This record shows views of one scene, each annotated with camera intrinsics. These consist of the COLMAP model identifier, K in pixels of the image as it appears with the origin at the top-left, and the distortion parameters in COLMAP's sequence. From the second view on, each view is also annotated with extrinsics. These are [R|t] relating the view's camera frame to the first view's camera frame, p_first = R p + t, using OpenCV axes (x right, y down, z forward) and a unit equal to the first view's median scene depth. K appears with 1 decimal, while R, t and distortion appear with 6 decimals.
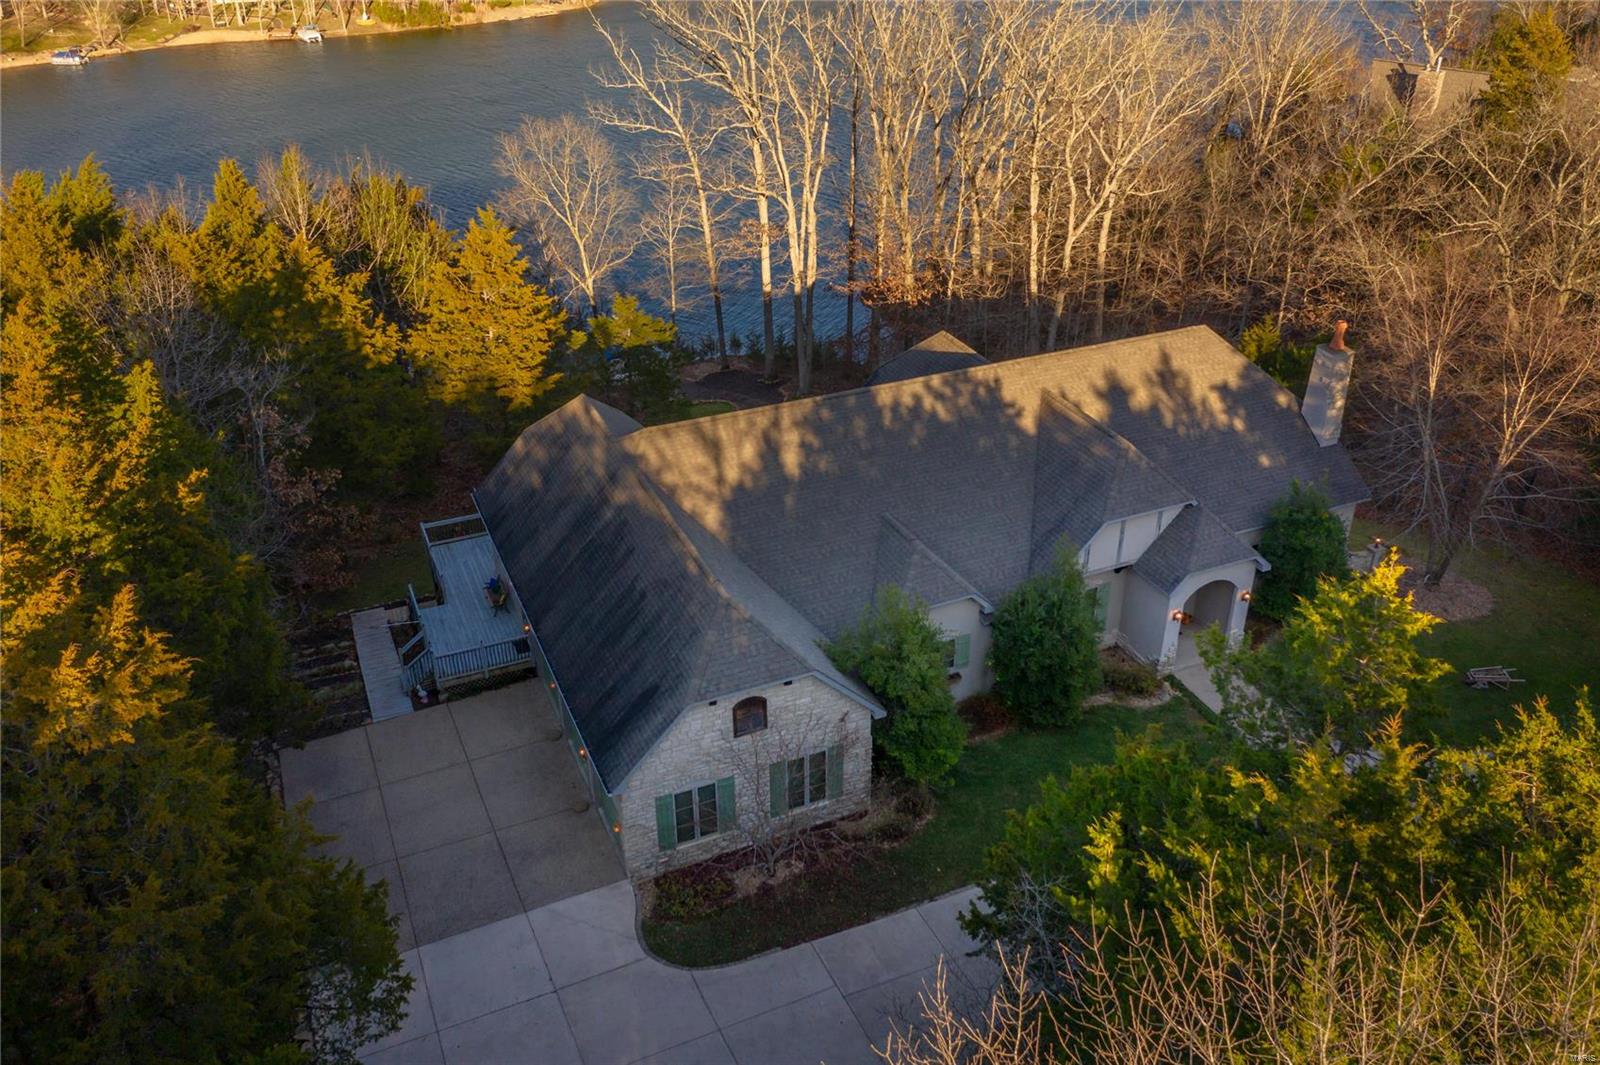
lens RADIAL K [[1270.8, 0, 798.2], [0, 1270.8, 529.2], [0, 0, 1]] dist [-0.012043, 0.000254]
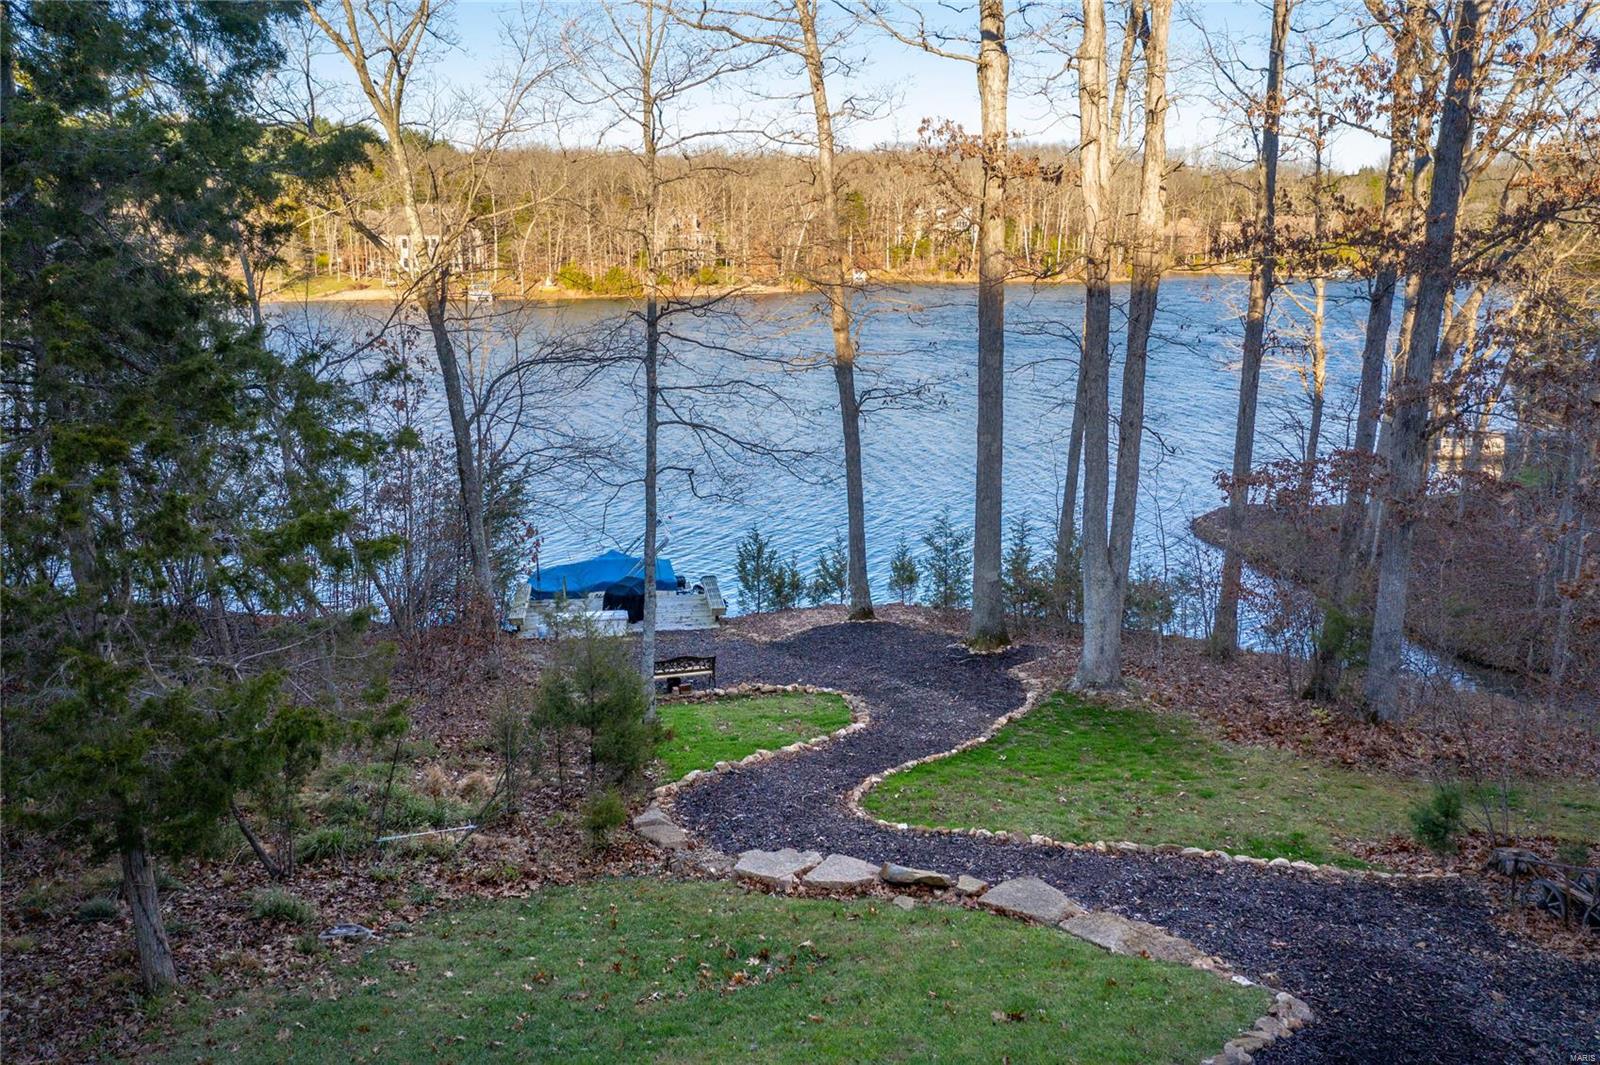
lens RADIAL K [[1269.6, 0, 800.0], [0, 1269.6, 532.5], [0, 0, 1]] dist [-0.008421, 0.004259]
pose [[0.983436, 0.030089, -0.178742, -0.023511], [-0.076139, 0.963481, -0.256724, -0.121368], [0.164489, 0.266081, 0.949813, 1.401990]]
